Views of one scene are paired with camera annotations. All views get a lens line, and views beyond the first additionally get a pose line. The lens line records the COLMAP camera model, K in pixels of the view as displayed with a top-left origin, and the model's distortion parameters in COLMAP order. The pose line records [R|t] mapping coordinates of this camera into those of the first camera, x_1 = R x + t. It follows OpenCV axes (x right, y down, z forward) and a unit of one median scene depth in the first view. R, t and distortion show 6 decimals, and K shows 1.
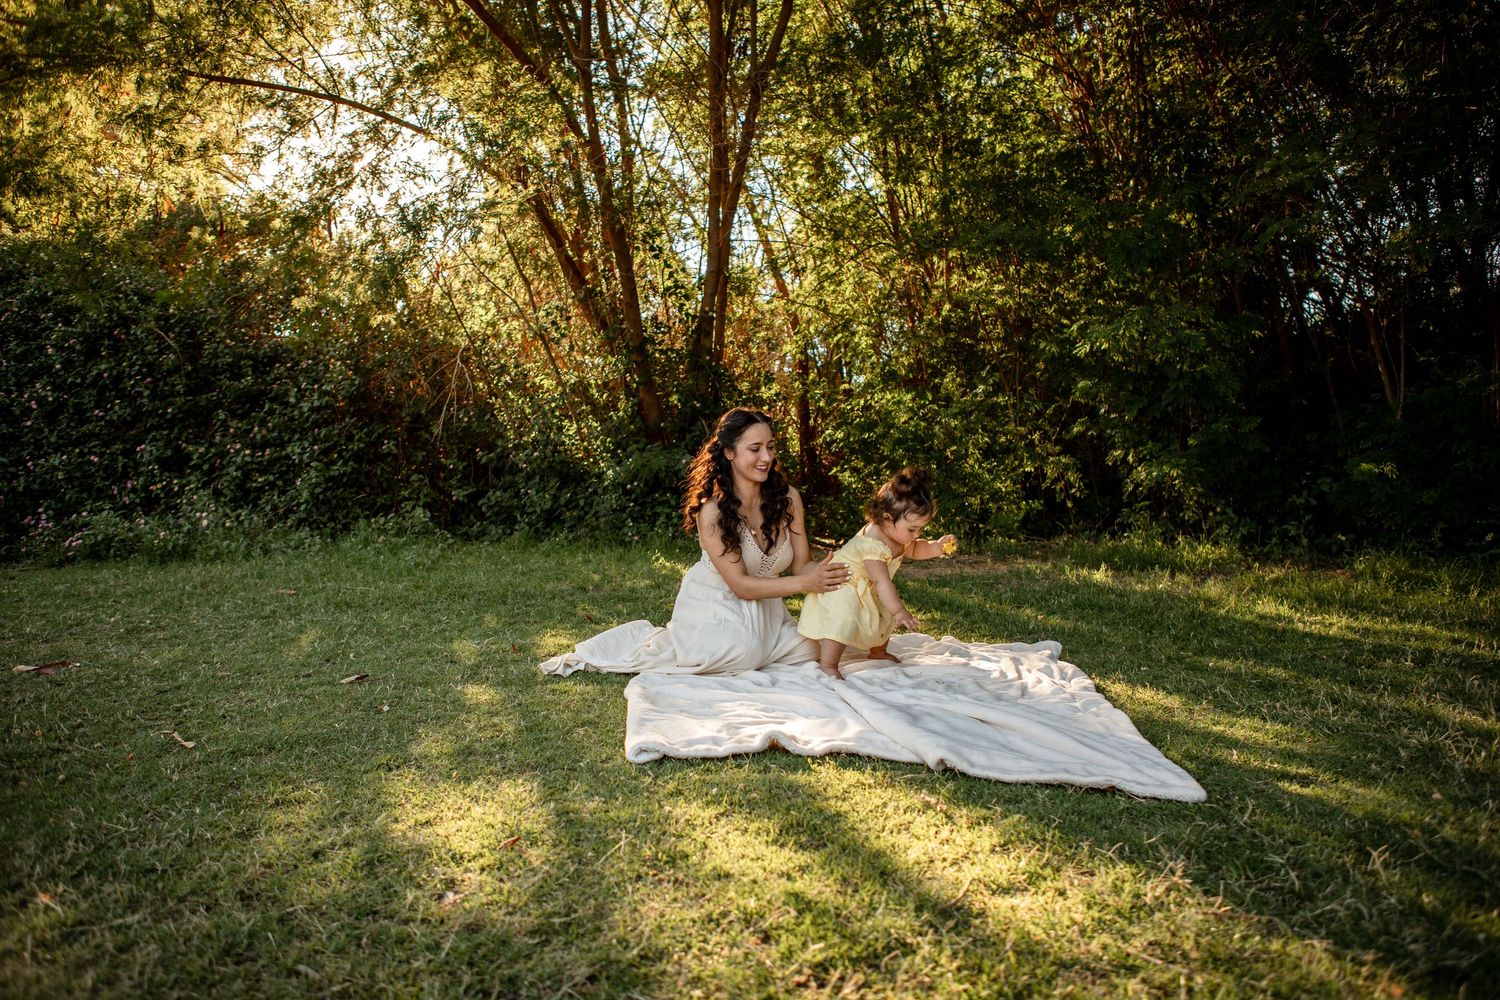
lens RADIAL K [[1063.5, 0, 748.1], [0, 1063.5, 494.5], [0, 0, 1]] dist [-0.035821, 0.002367]
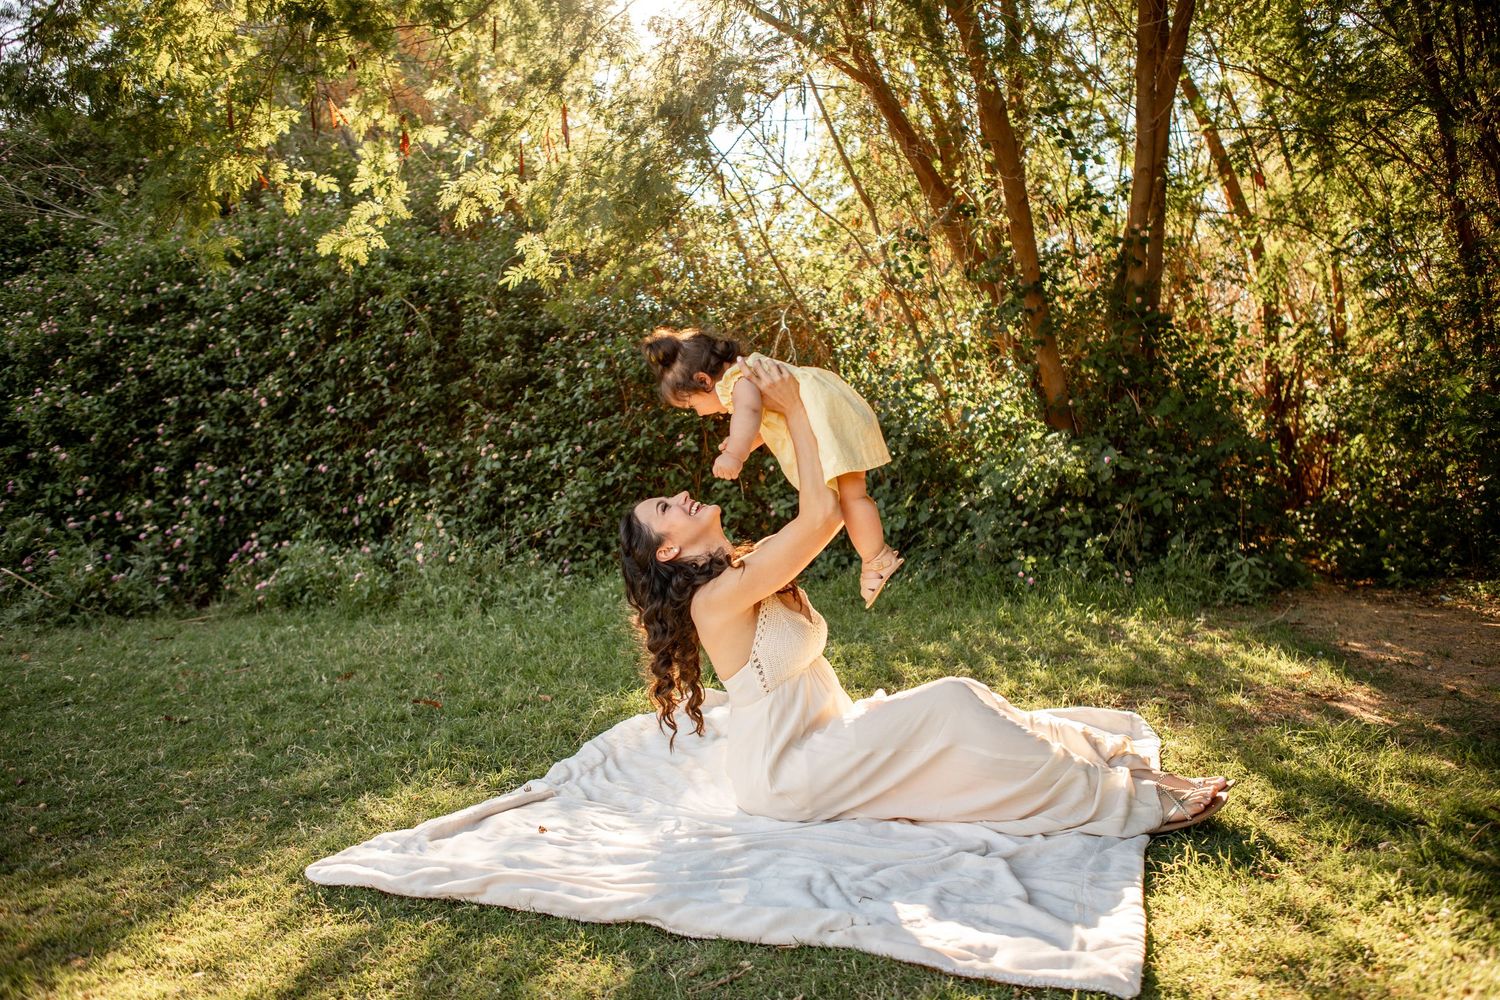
lens RADIAL K [[1177.1, 0, 739.8], [0, 1177.1, 498.5], [0, 0, 1]] dist [-0.040662, 0.030038]
pose [[0.937923, -0.005603, -0.346799, -0.022461], [0.011774, 0.999808, 0.015689, -0.020242], [0.346645, -0.018799, 0.937808, 0.267115]]
